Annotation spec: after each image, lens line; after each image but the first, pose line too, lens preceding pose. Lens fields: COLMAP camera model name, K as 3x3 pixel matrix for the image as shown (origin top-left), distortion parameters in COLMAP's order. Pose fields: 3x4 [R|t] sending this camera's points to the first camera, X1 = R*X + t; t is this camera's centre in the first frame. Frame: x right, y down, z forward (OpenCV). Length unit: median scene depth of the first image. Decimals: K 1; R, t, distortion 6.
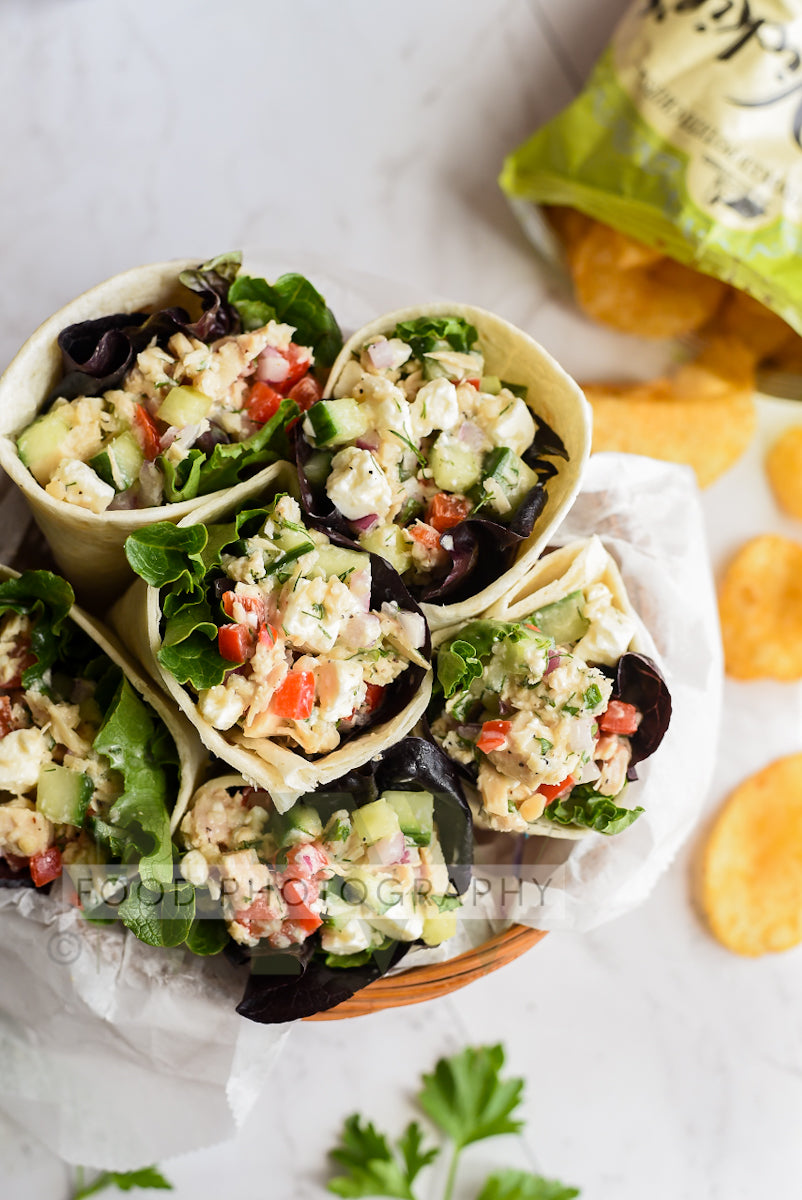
lens RADIAL K [[2061.7, 0, 369.3], [0, 2061.7, 642.5], [0, 0, 1]] dist [-0.139501, -0.063855]
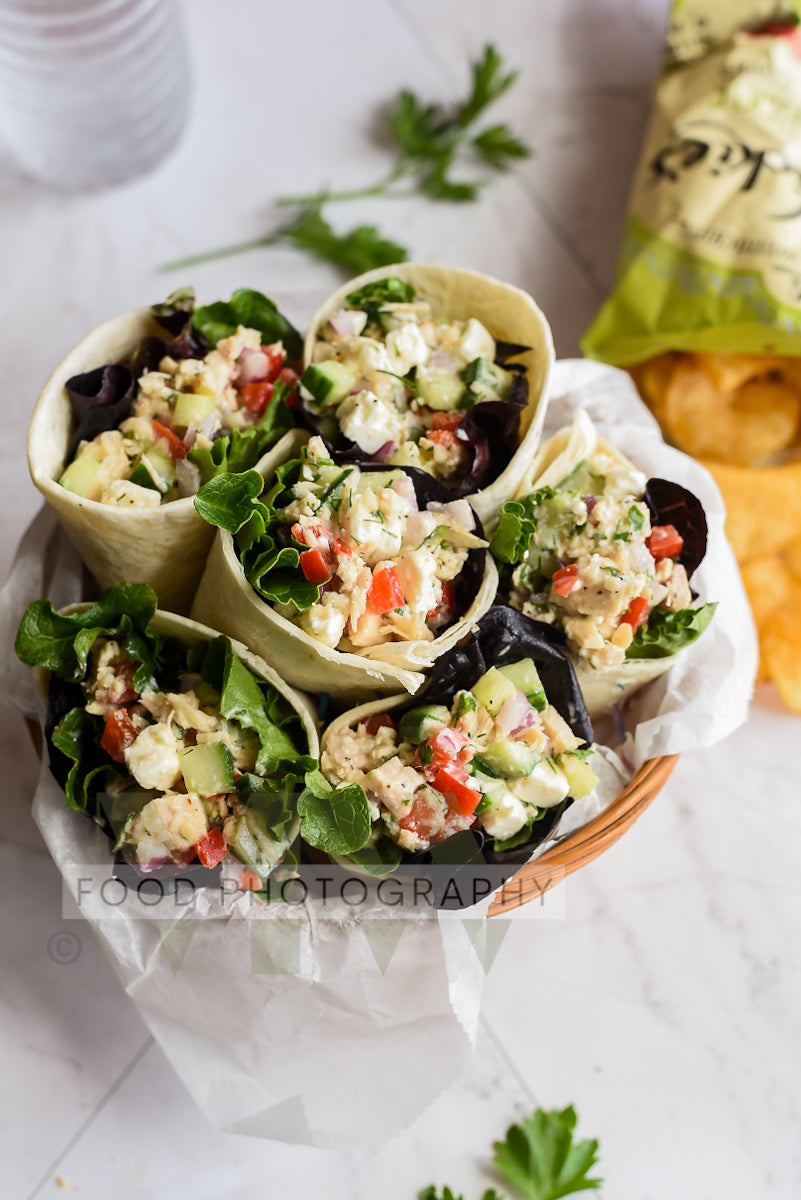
lens RADIAL K [[2061.7, 0, 368.8], [0, 2061.7, 642.5], [0, 0, 1]] dist [-0.139501, -0.063855]
pose [[0.935631, -0.328614, 0.128869, -0.185200], [0.350328, 0.909166, -0.225138, 0.279437], [-0.043180, 0.255793, 0.965767, -0.035882]]
